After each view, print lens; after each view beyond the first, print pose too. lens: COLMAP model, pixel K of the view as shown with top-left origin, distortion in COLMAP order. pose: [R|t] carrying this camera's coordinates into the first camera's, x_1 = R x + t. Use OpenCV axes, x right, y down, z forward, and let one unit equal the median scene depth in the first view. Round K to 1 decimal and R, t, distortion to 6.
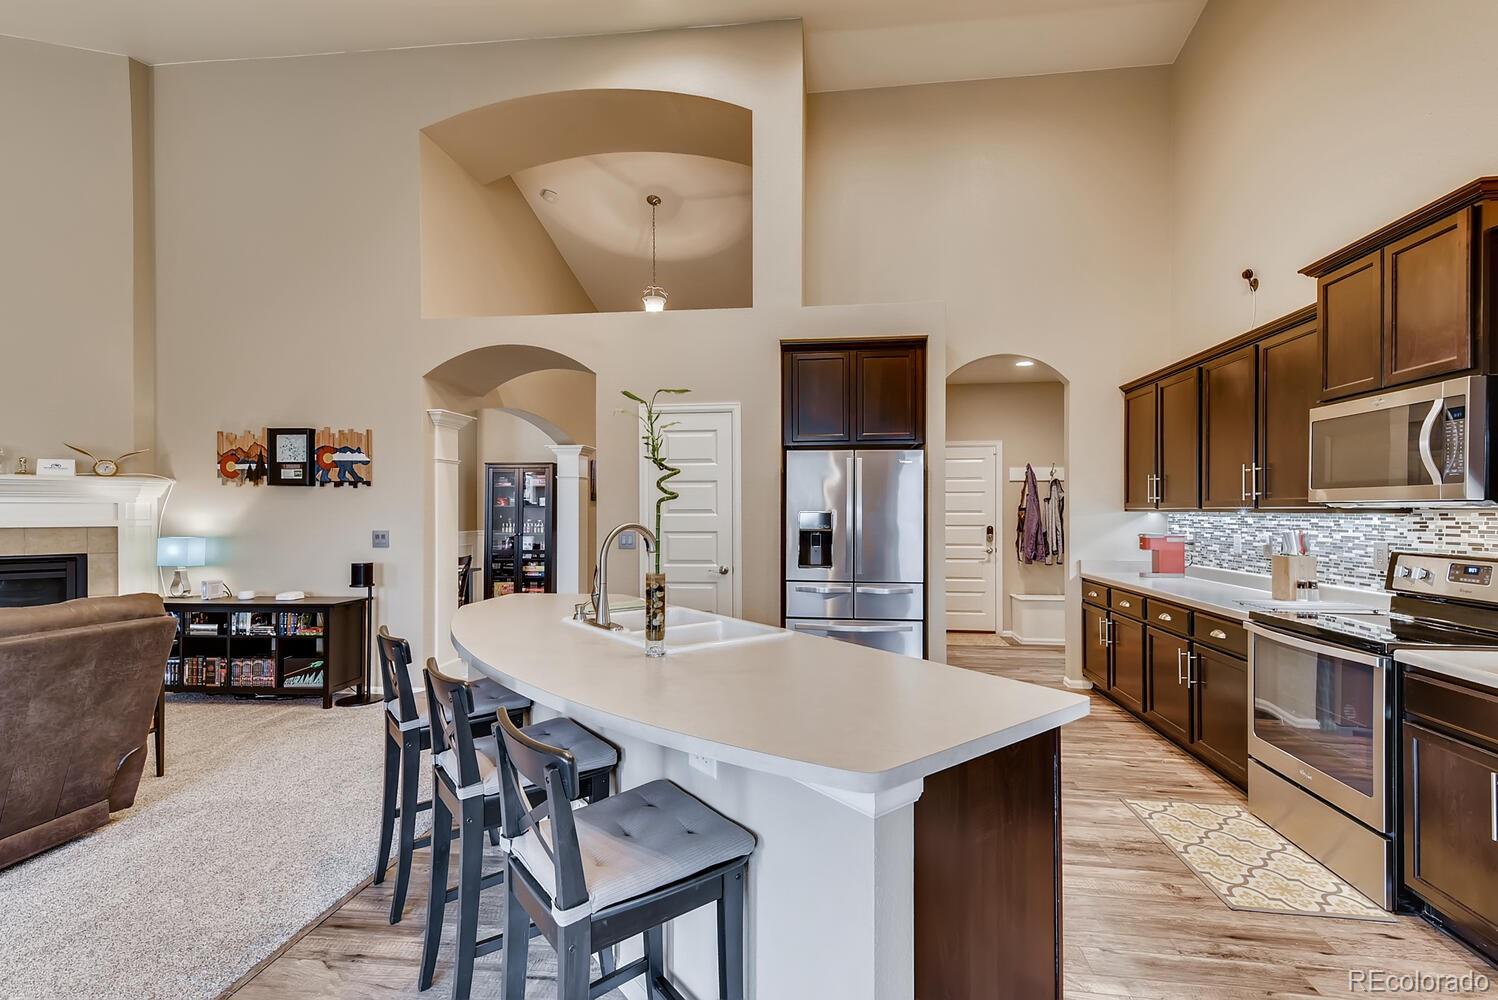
lens RADIAL K [[674.0, 0, 757.8], [0, 674.0, 508.4], [0, 0, 1]] dist [0.040930, -0.012195]
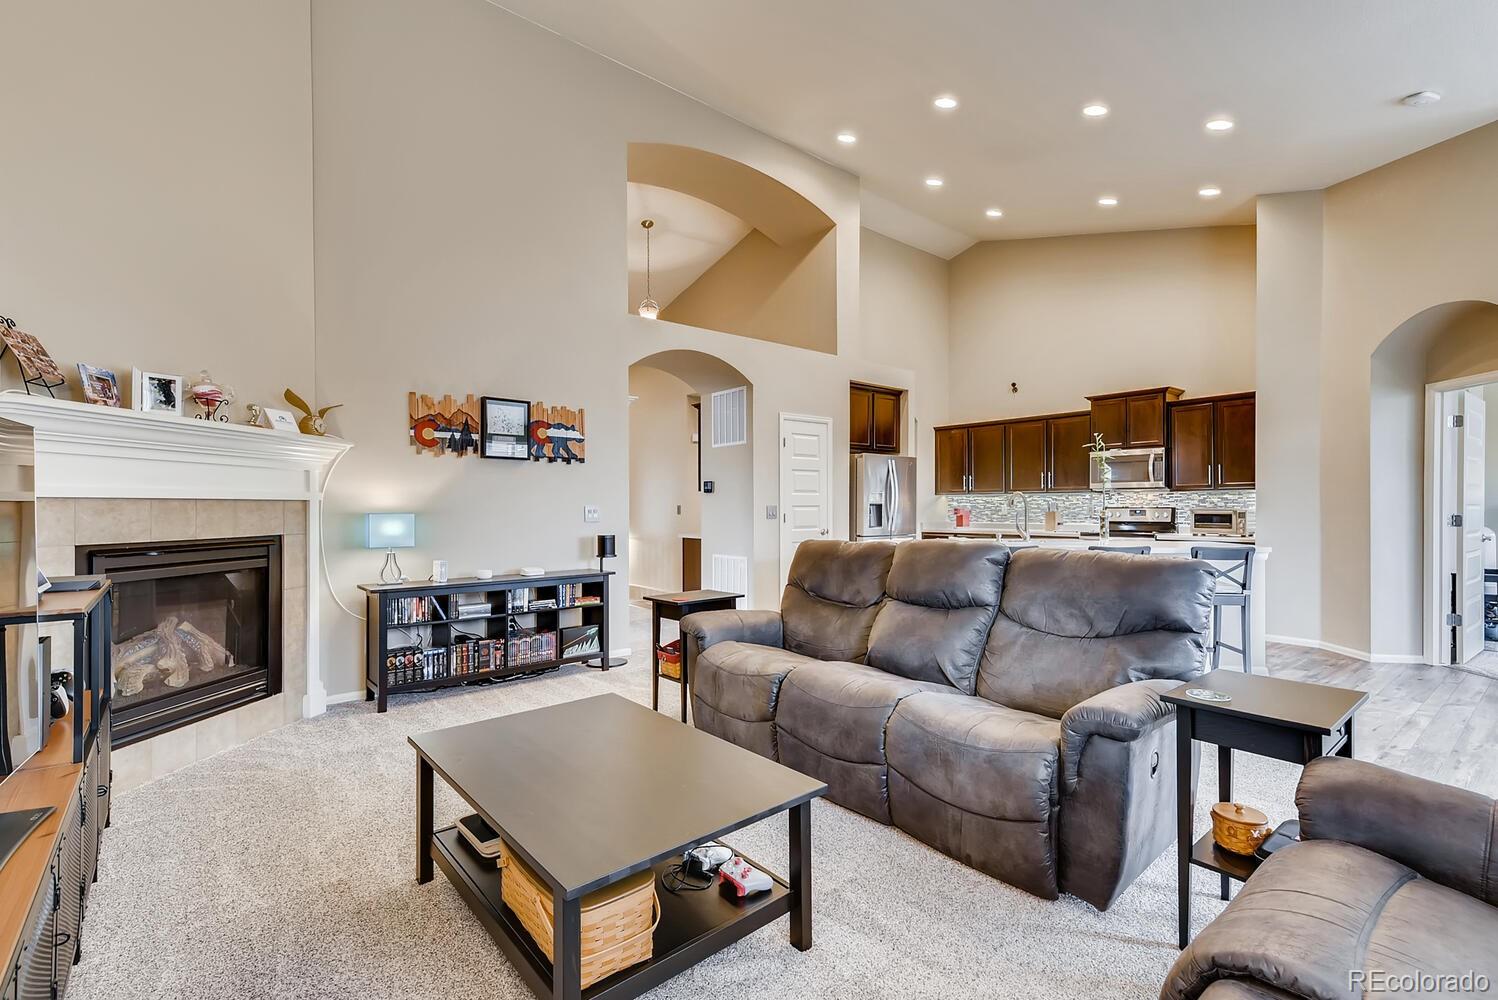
lens RADIAL K [[674.0, 0, 757.8], [0, 674.0, 508.4], [0, 0, 1]] dist [0.040930, -0.012195]
pose [[0.687629, -0.002974, 0.726056, -1.208607], [0.001267, 0.999995, 0.002896, 0.035944], [-0.726061, -0.001071, 0.687629, 0.101601]]
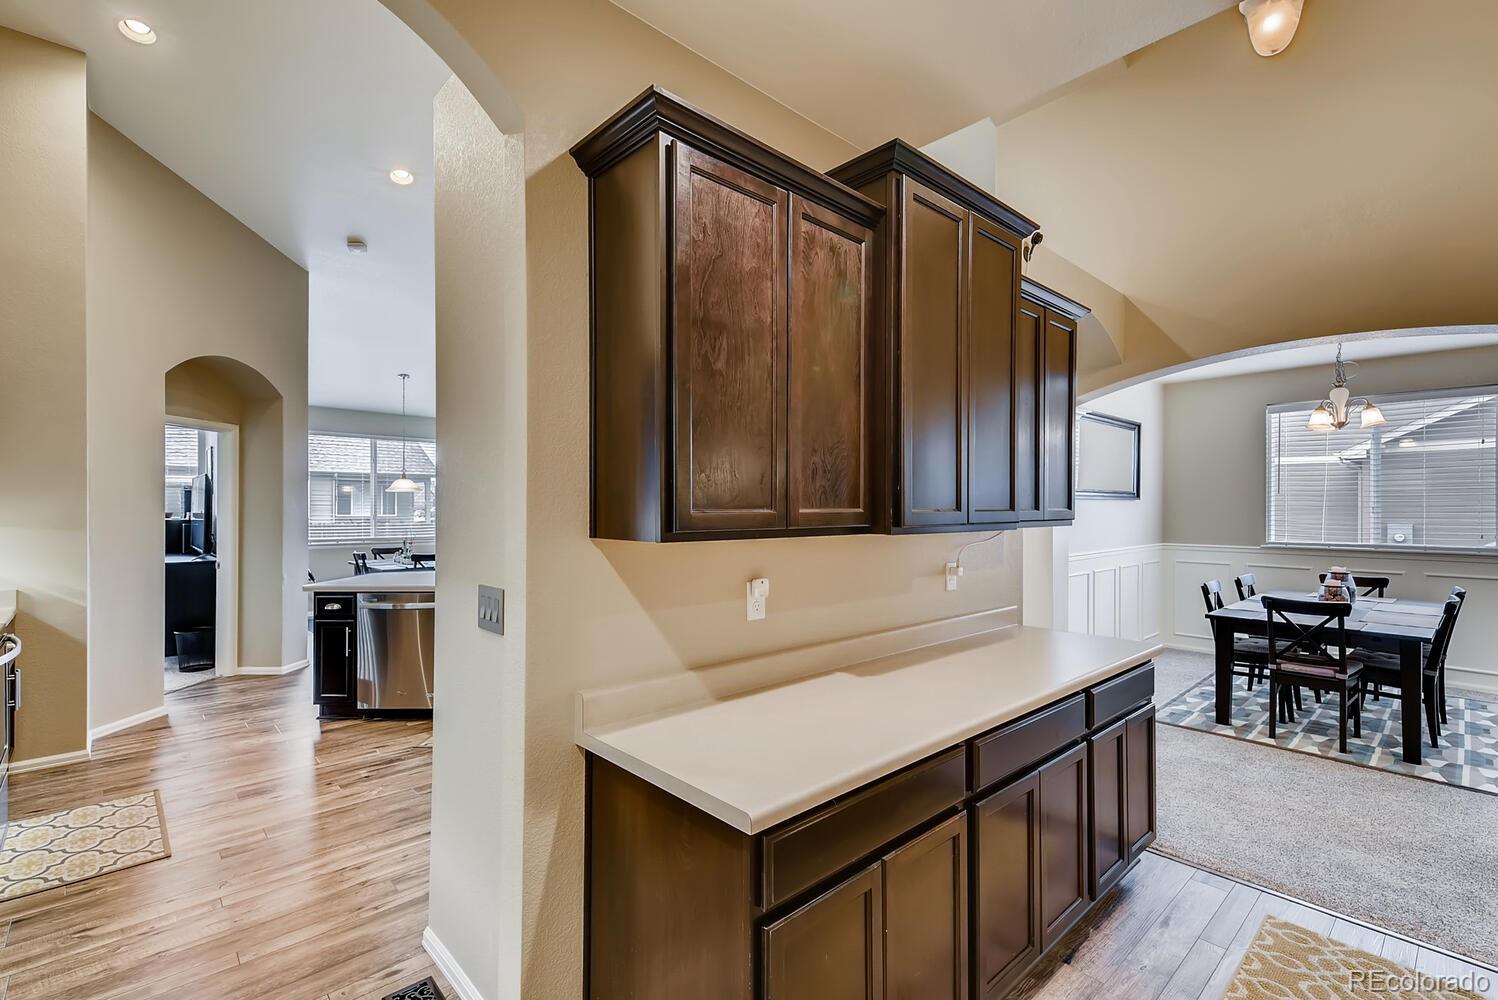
lens RADIAL K [[674.0, 0, 757.8], [0, 674.0, 508.4], [0, 0, 1]] dist [0.040930, -0.012195]
pose [[-0.647827, -0.003701, -0.761779, 0.485035], [-0.003865, 0.999991, -0.001571, -0.012846], [0.761778, 0.001927, -0.647836, 1.445041]]
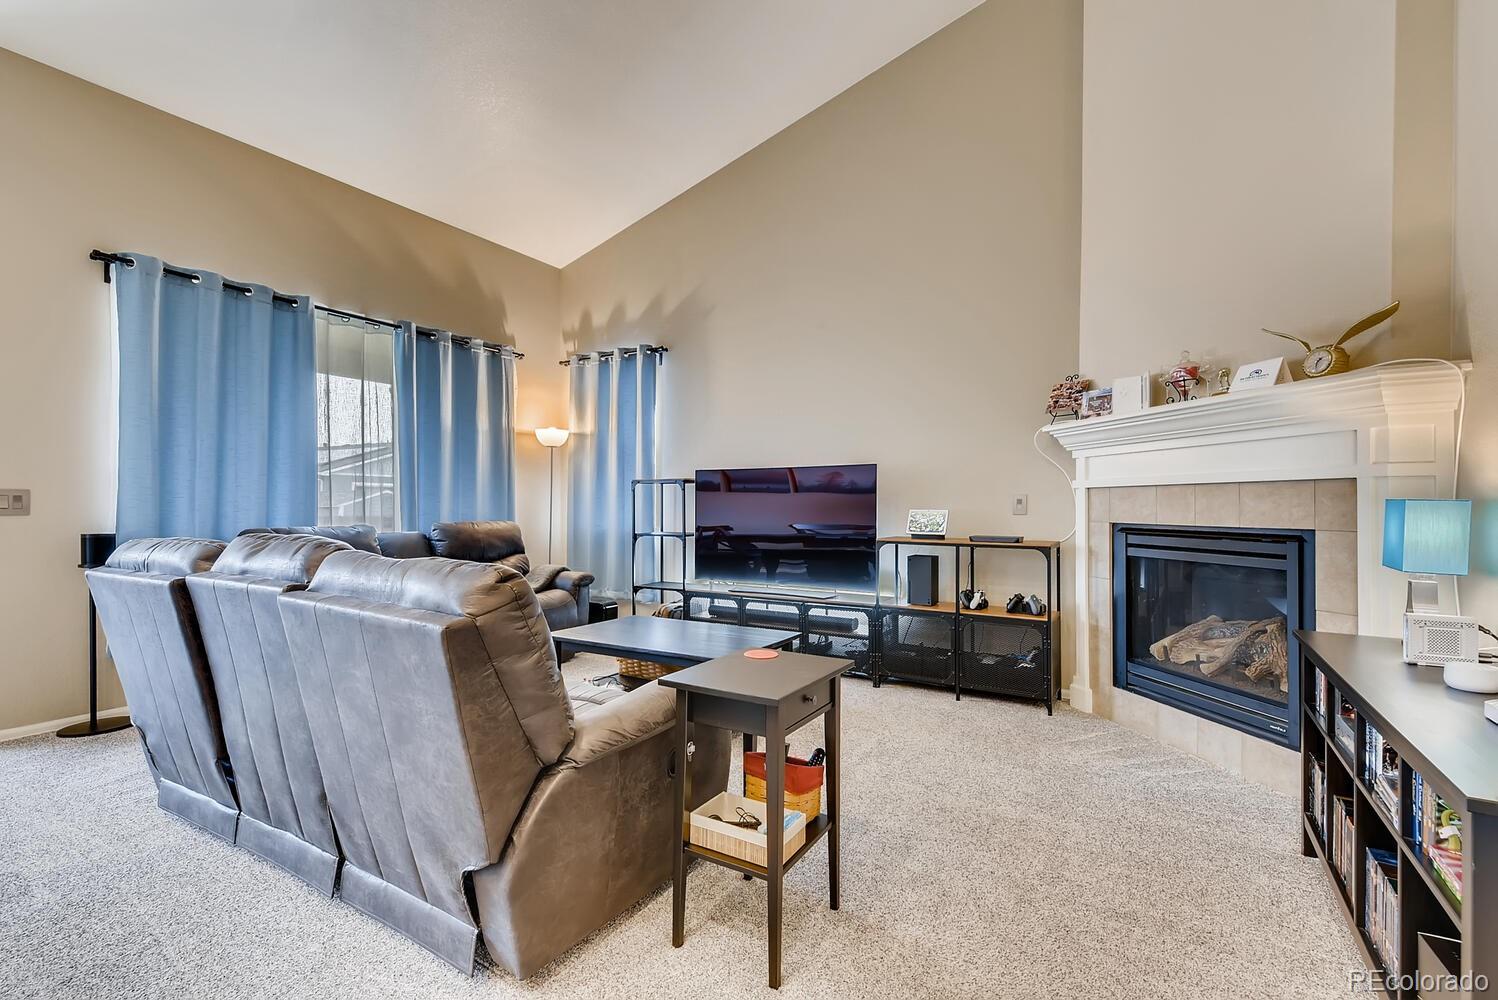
lens RADIAL K [[678.2, 0, 749.0], [0, 678.2, 500.0], [0, 0, 1]] dist [0.021965, -0.000096]
pose [[-0.423718, -0.006036, -0.905774, -0.319823], [-0.000134, 0.999978, -0.006601, 0.047798], [0.905794, -0.002676, -0.423709, 0.867033]]
